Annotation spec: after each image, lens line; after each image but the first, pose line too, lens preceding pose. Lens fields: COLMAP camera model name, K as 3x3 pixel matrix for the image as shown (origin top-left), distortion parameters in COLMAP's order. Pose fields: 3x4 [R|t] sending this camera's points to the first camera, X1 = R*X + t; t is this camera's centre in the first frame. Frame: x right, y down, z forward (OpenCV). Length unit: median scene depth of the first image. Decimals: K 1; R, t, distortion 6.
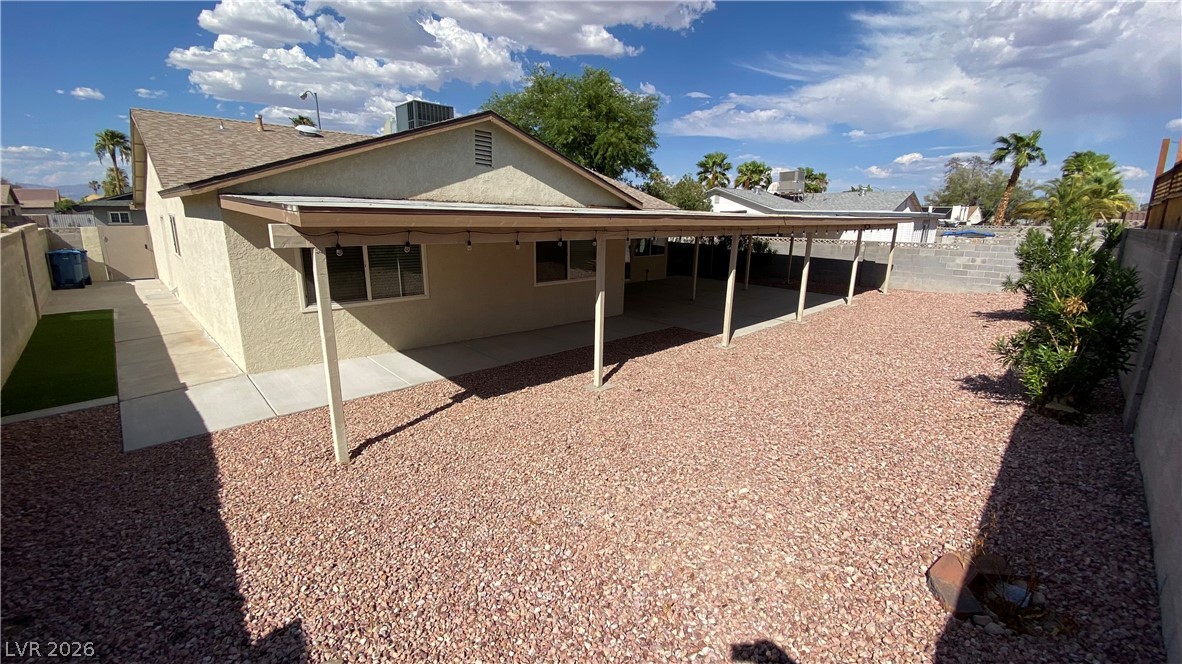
lens RADIAL K [[480.5, 0, 592.8], [0, 480.5, 325.6], [0, 0, 1]] dist [0.011650, -0.017200]
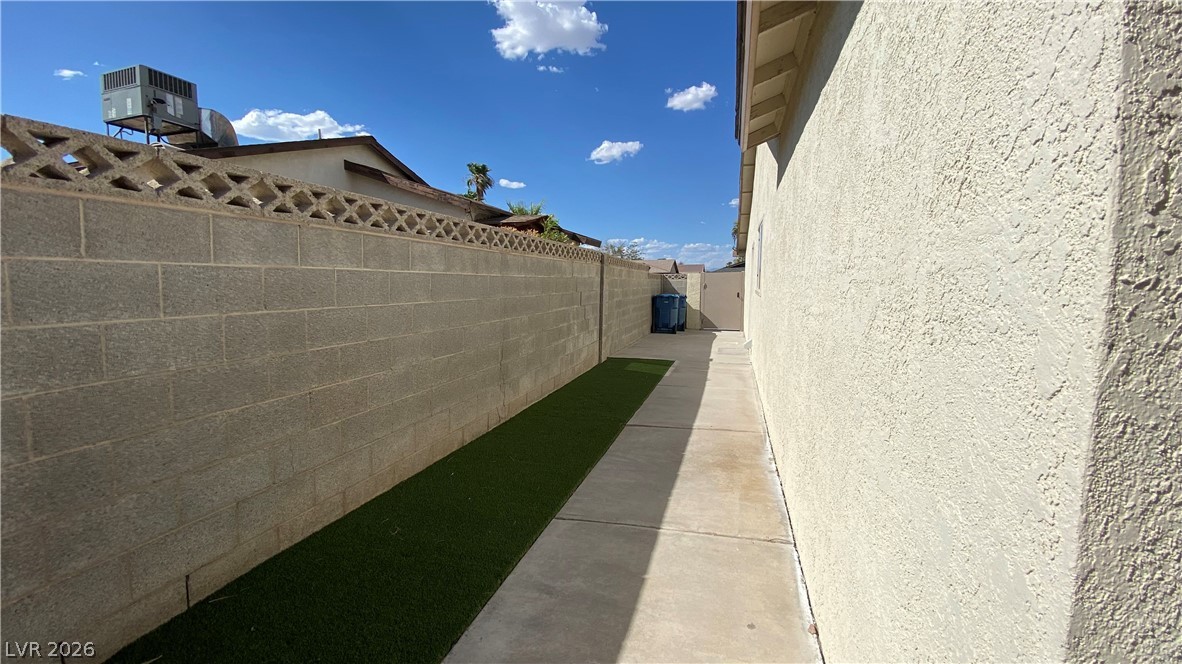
lens RADIAL K [[480.5, 0, 592.6], [0, 480.5, 337.7], [0, 0, 1]] dist [0.011650, -0.017200]
pose [[0.482451, 0.071671, -0.872986, -0.298901], [-0.176097, 0.984234, -0.016515, -0.025217], [0.858039, 0.161697, 0.487465, 0.374889]]
